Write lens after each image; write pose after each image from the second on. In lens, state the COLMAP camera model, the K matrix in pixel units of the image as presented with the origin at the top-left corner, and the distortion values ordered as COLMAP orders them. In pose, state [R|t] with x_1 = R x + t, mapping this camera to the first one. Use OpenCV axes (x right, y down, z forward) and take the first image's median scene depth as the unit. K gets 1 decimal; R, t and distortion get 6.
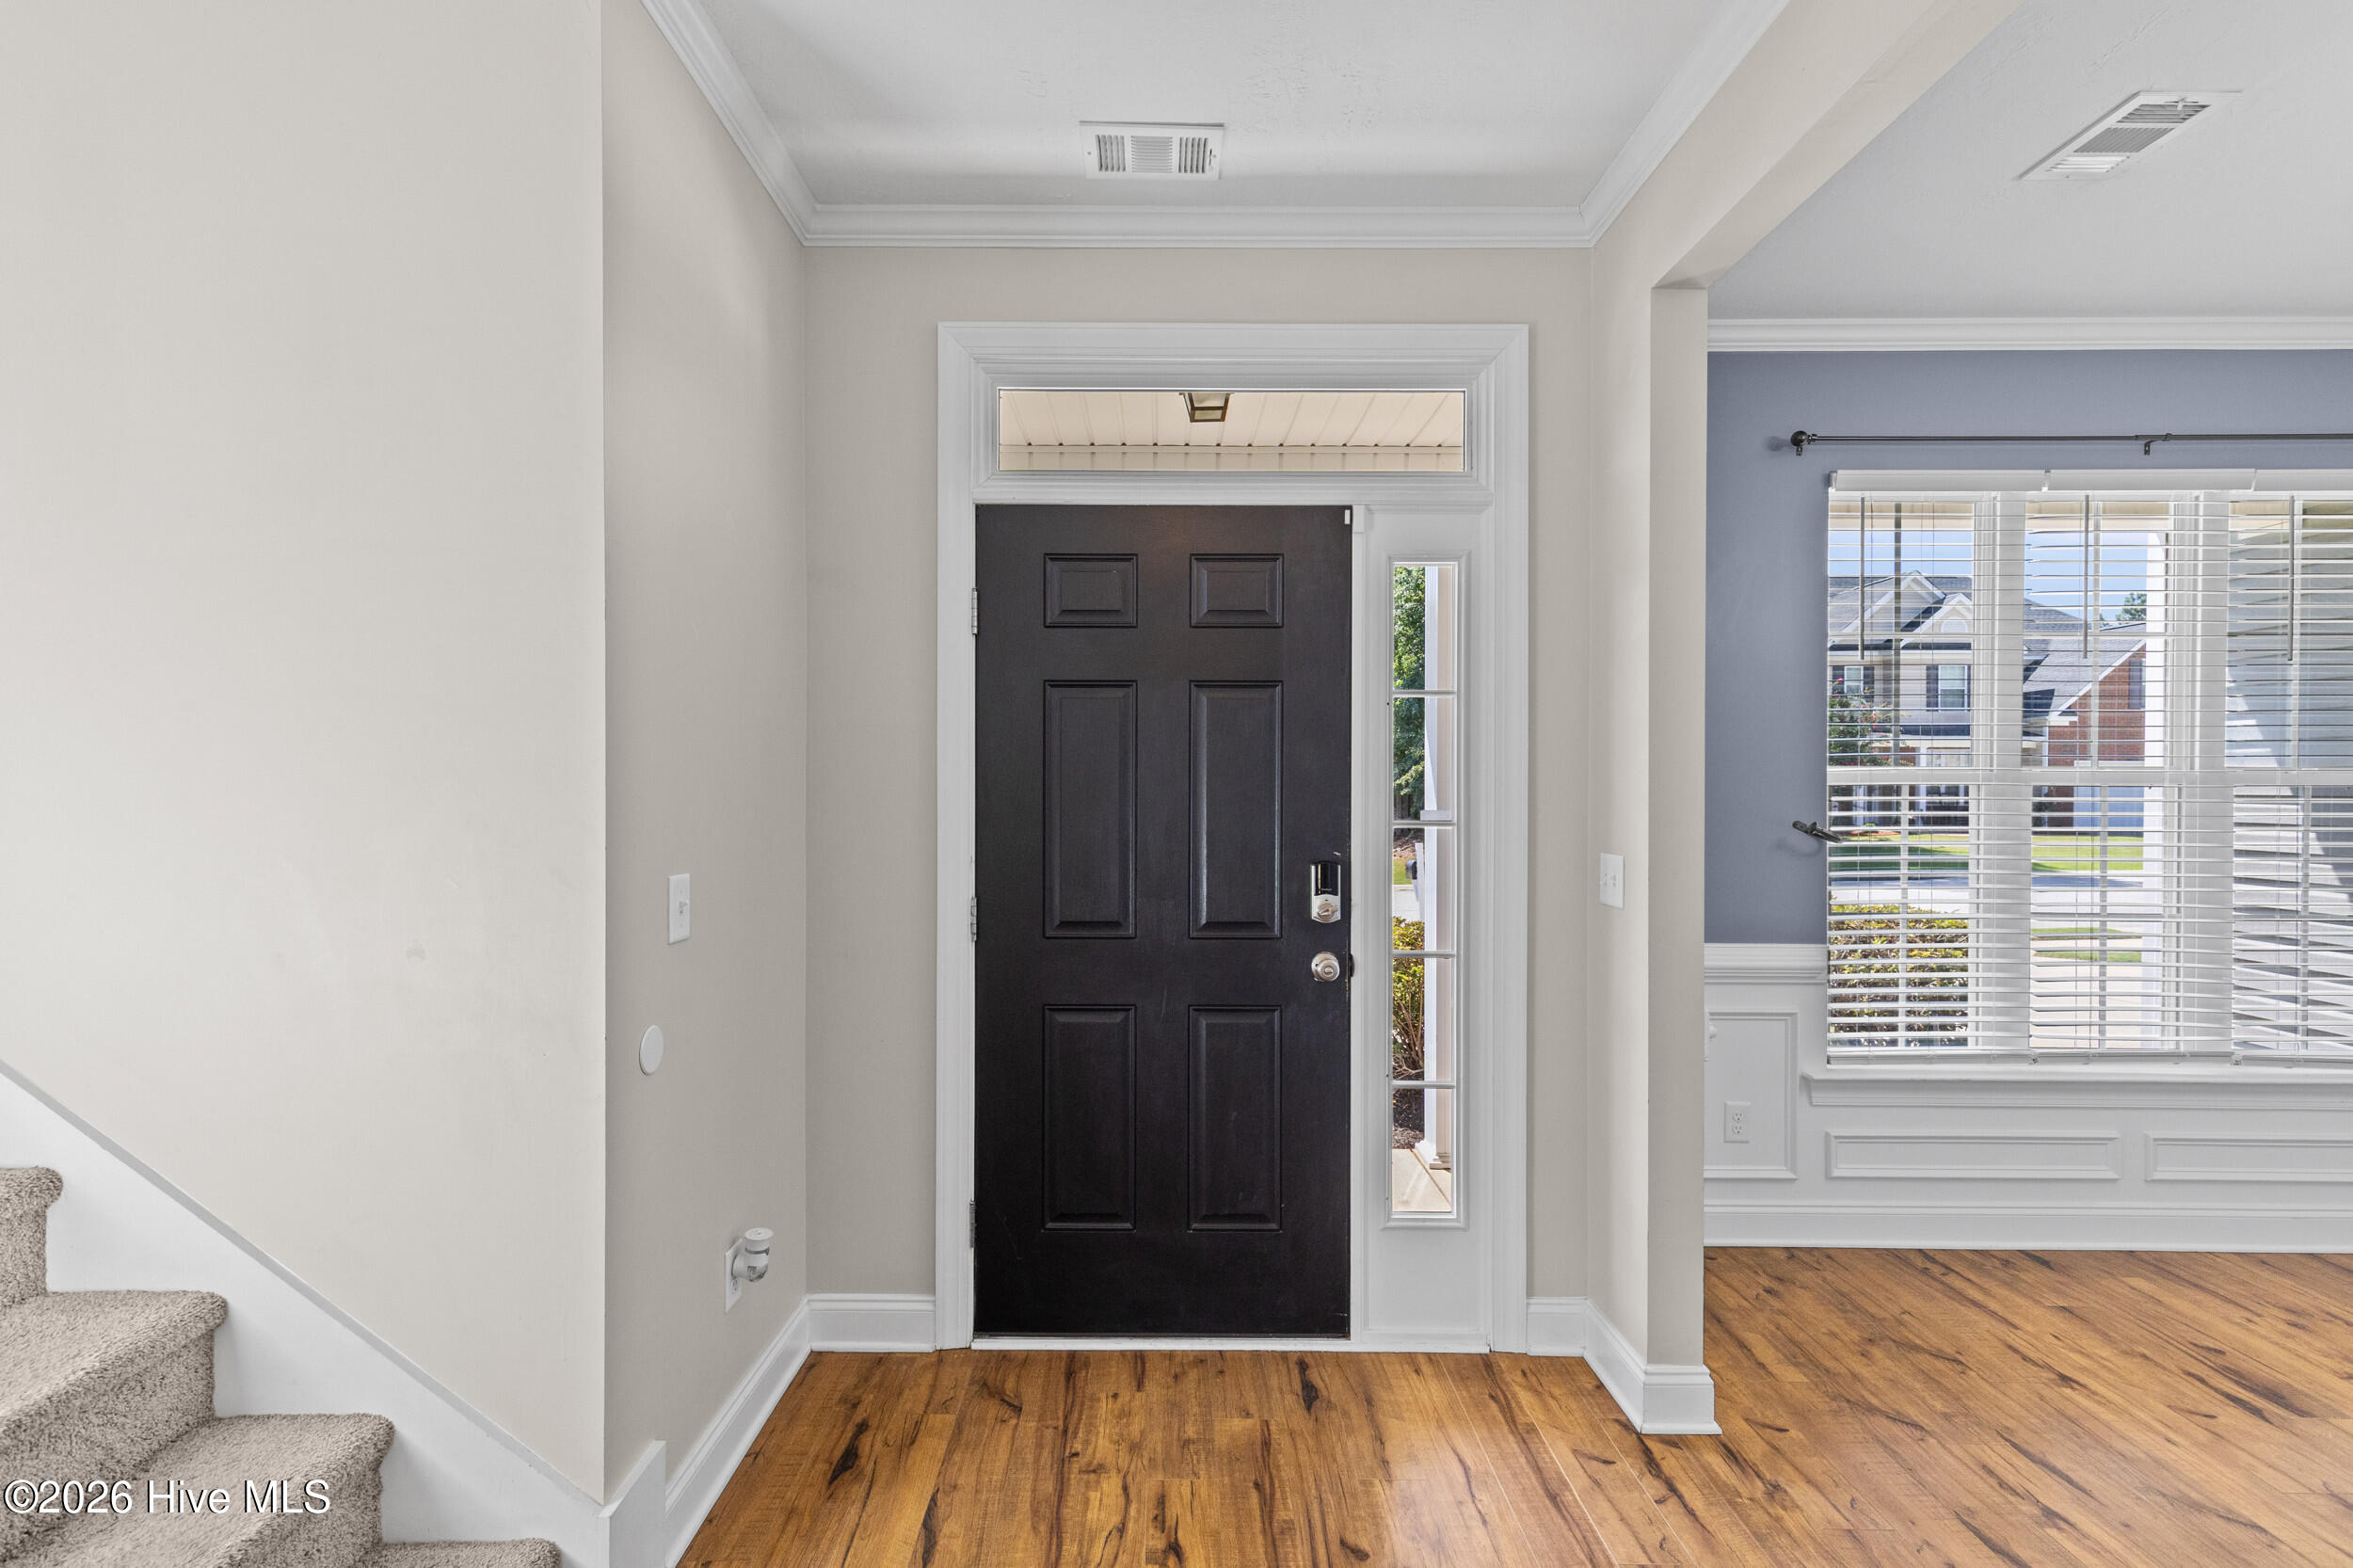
lens RADIAL K [[1052.4, 0, 1176.5], [0, 1052.4, 784.0], [0, 0, 1]] dist [0.000941, 0.000104]
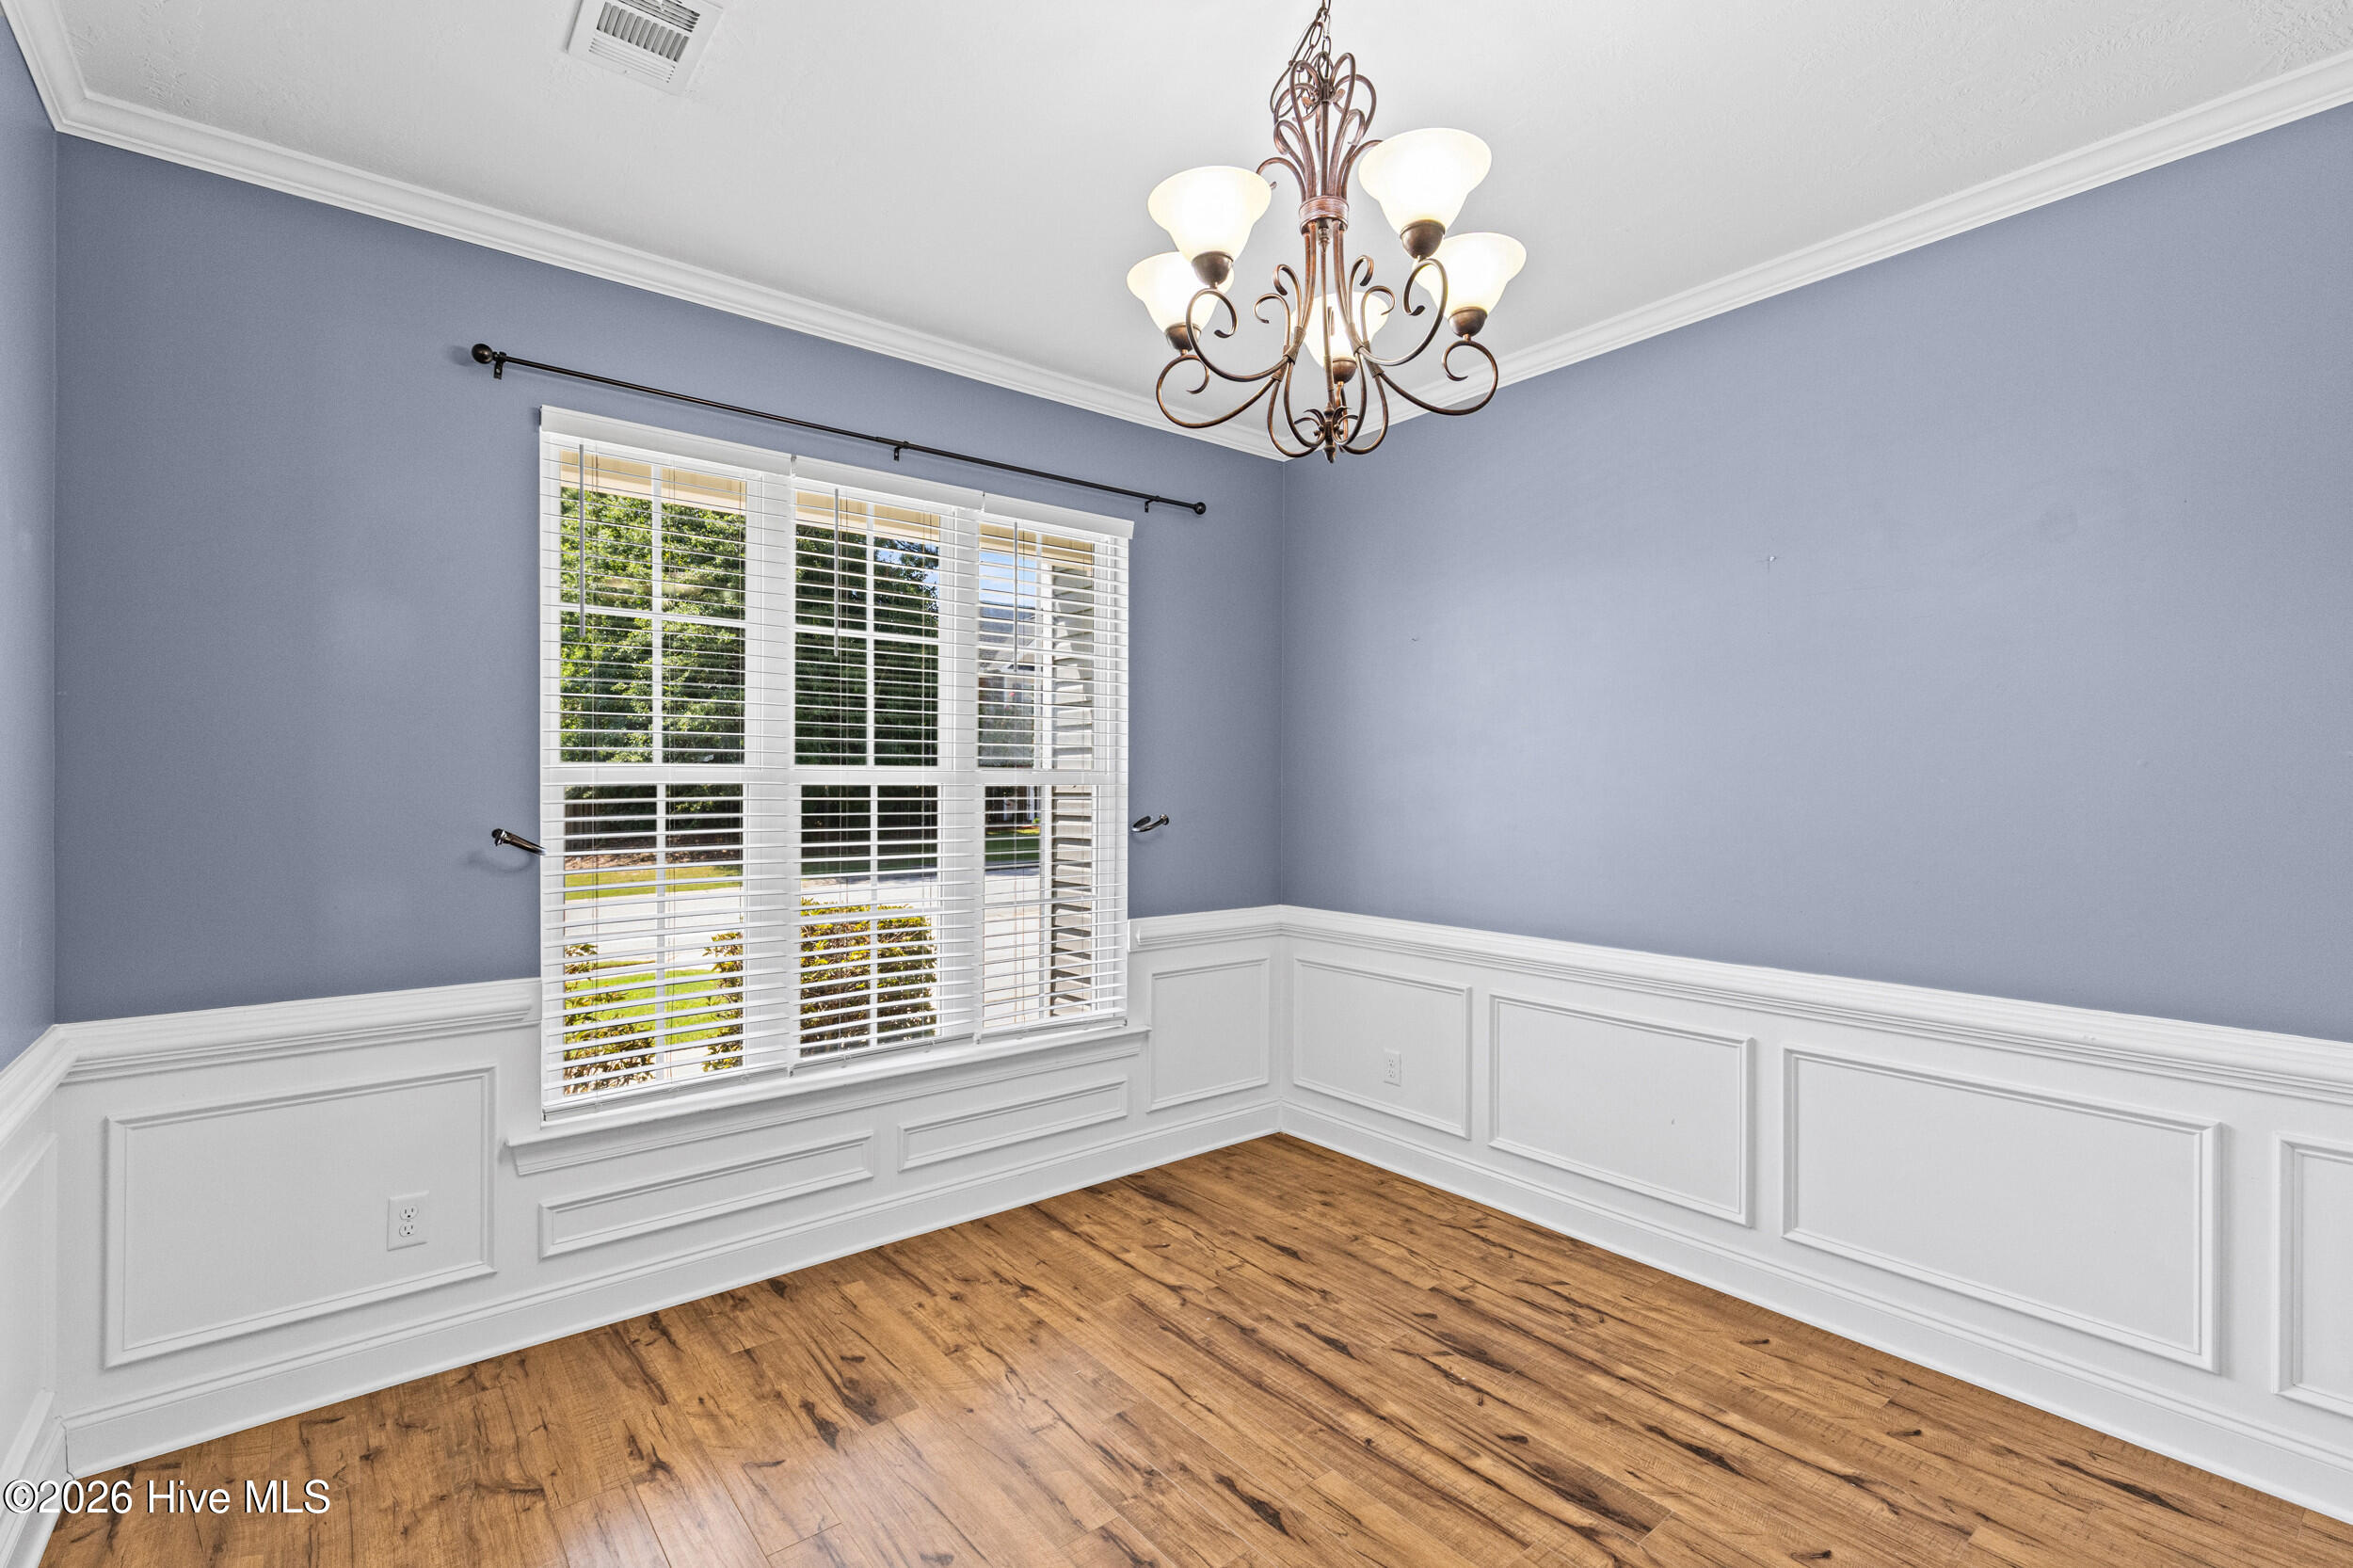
lens RADIAL K [[1052.4, 0, 1176.5], [0, 1052.4, 784.0], [0, 0, 1]] dist [0.000941, 0.000104]
pose [[0.770101, -0.002599, 0.637917, 0.500746], [0.004482, 0.999989, -0.001336, 0.003934], [-0.637907, 0.003888, 0.770104, 0.044945]]
